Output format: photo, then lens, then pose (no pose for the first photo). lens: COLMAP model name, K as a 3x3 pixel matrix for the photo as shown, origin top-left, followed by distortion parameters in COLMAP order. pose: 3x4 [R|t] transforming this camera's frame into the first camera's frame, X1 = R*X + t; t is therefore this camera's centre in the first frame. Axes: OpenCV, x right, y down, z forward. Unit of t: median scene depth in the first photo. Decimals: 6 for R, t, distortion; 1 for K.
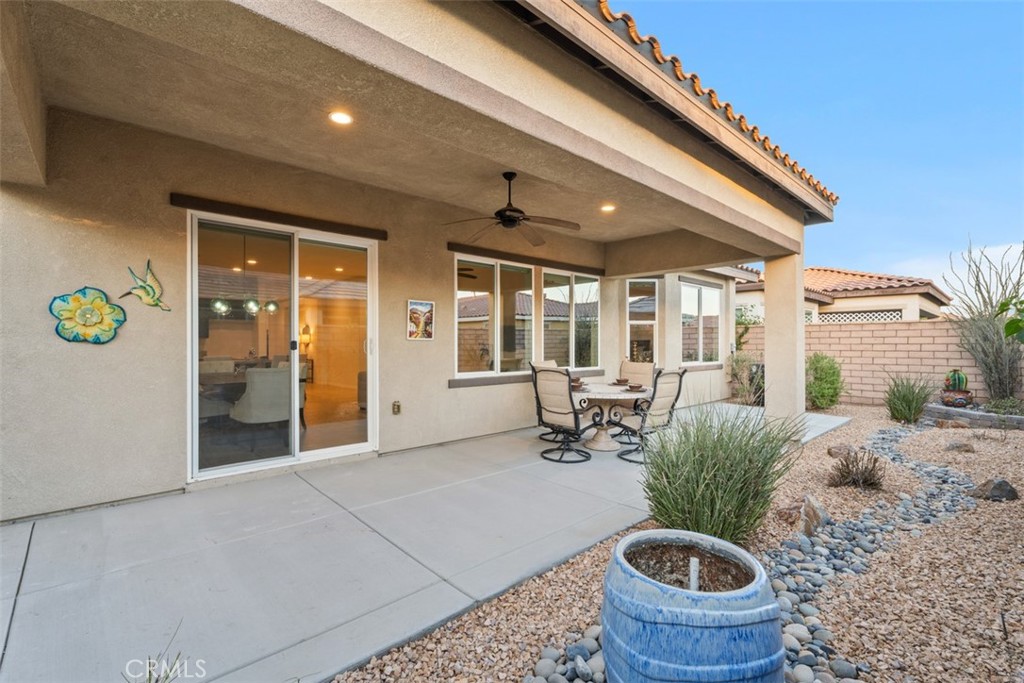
lens RADIAL K [[460.5, 0, 509.3], [0, 460.5, 345.7], [0, 0, 1]] dist [-0.000535, -0.000429]
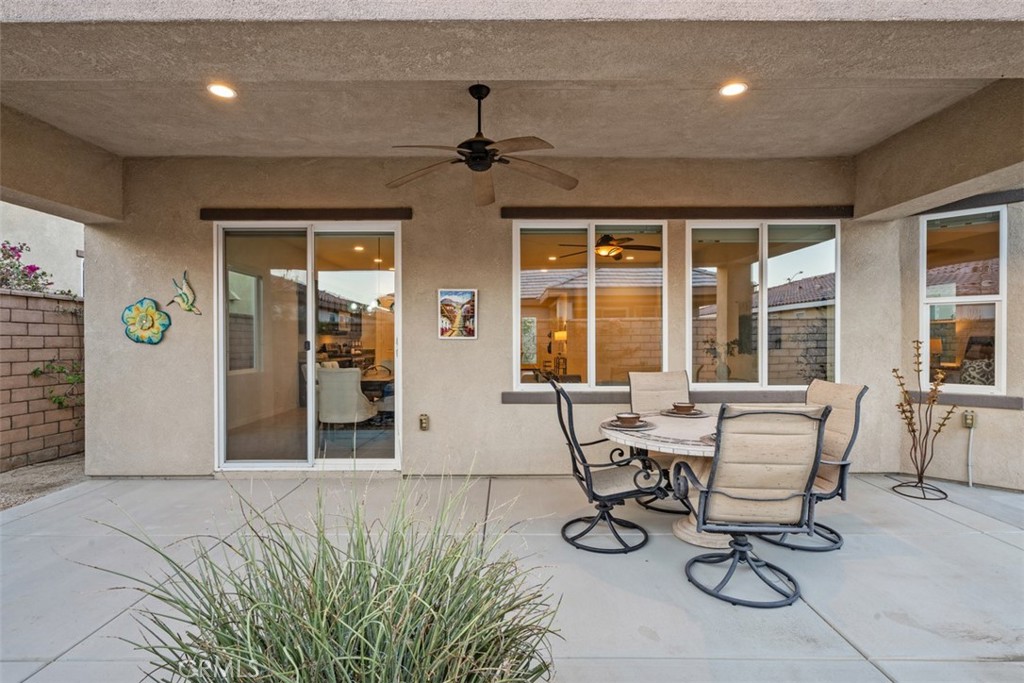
lens RADIAL K [[511.6, 0, 509.1], [0, 511.6, 346.3], [0, 0, 1]] dist [-0.005633, 0.001013]
pose [[0.735456, 0.004130, -0.677560, 0.491816], [-0.001874, 0.999990, 0.004061, -0.004090], [0.677570, -0.001717, 0.735456, 0.447342]]
